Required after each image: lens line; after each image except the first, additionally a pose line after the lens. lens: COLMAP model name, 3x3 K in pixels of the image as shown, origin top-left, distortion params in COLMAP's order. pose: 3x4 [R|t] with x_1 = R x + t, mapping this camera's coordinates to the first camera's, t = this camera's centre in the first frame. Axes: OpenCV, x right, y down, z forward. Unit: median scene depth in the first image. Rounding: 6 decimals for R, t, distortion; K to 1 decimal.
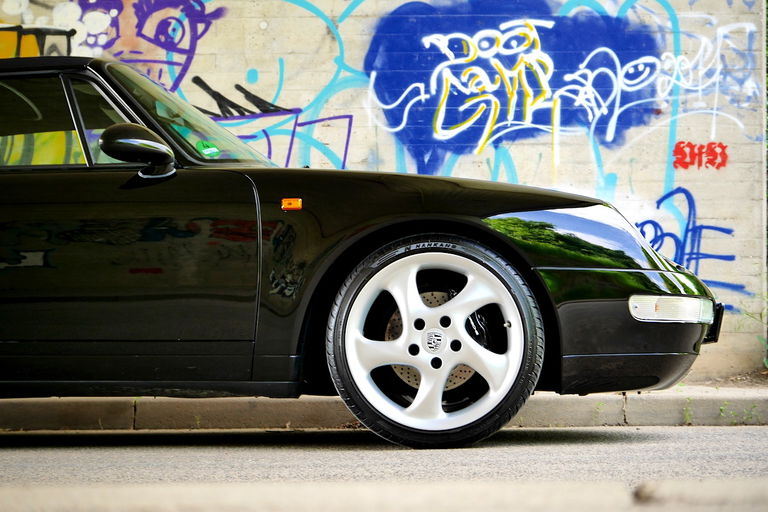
lens RADIAL K [[1531.9, 0, 384.2], [0, 1531.9, 253.3], [0, 0, 1]] dist [-0.055382, 0.000000]
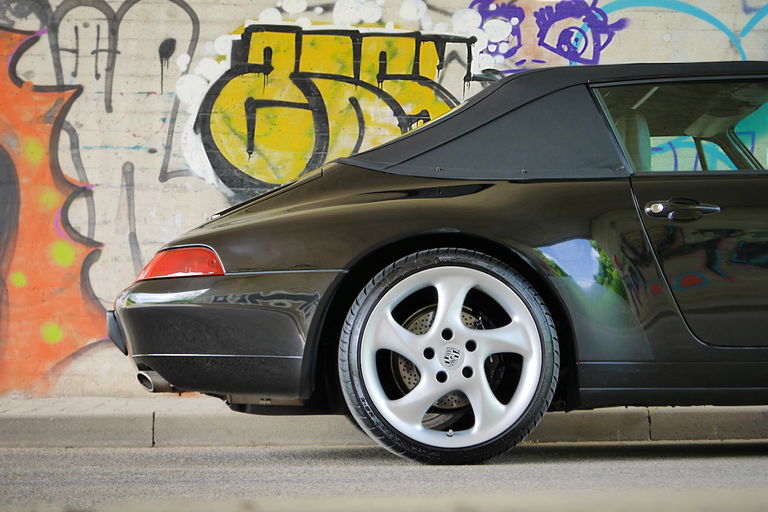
lens RADIAL K [[1531.9, 0, 384.1], [0, 1531.9, 262.0], [0, 0, 1]] dist [-0.055382, 0.000000]
pose [[0.996301, 0.007998, 0.085560, -0.347675], [-0.007502, 0.999953, -0.006114, 0.005482], [-0.085605, 0.005449, 0.996314, 0.020169]]
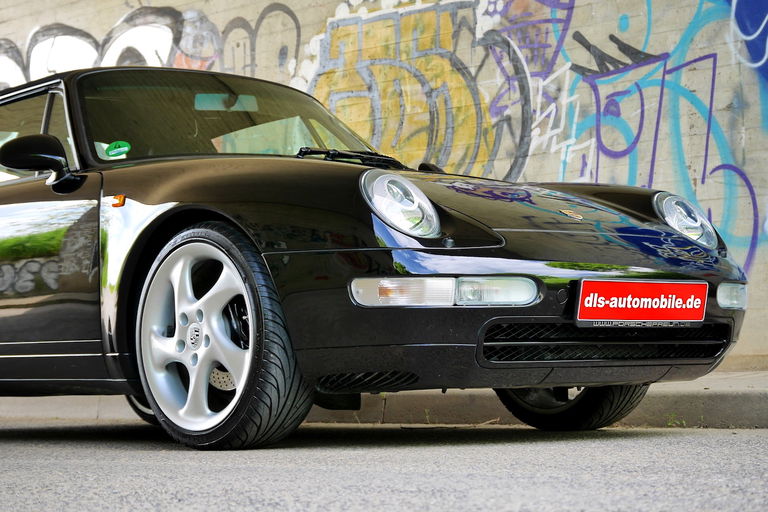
lens RADIAL K [[1828.6, 0, 383.2], [0, 1828.6, 253.1], [0, 0, 1]] dist [-0.011916, 0.000000]
pose [[0.706722, -0.053363, -0.705476, 0.546429], [0.070139, 0.997524, -0.005191, 0.011378], [0.704006, -0.045813, 0.708715, 0.154666]]
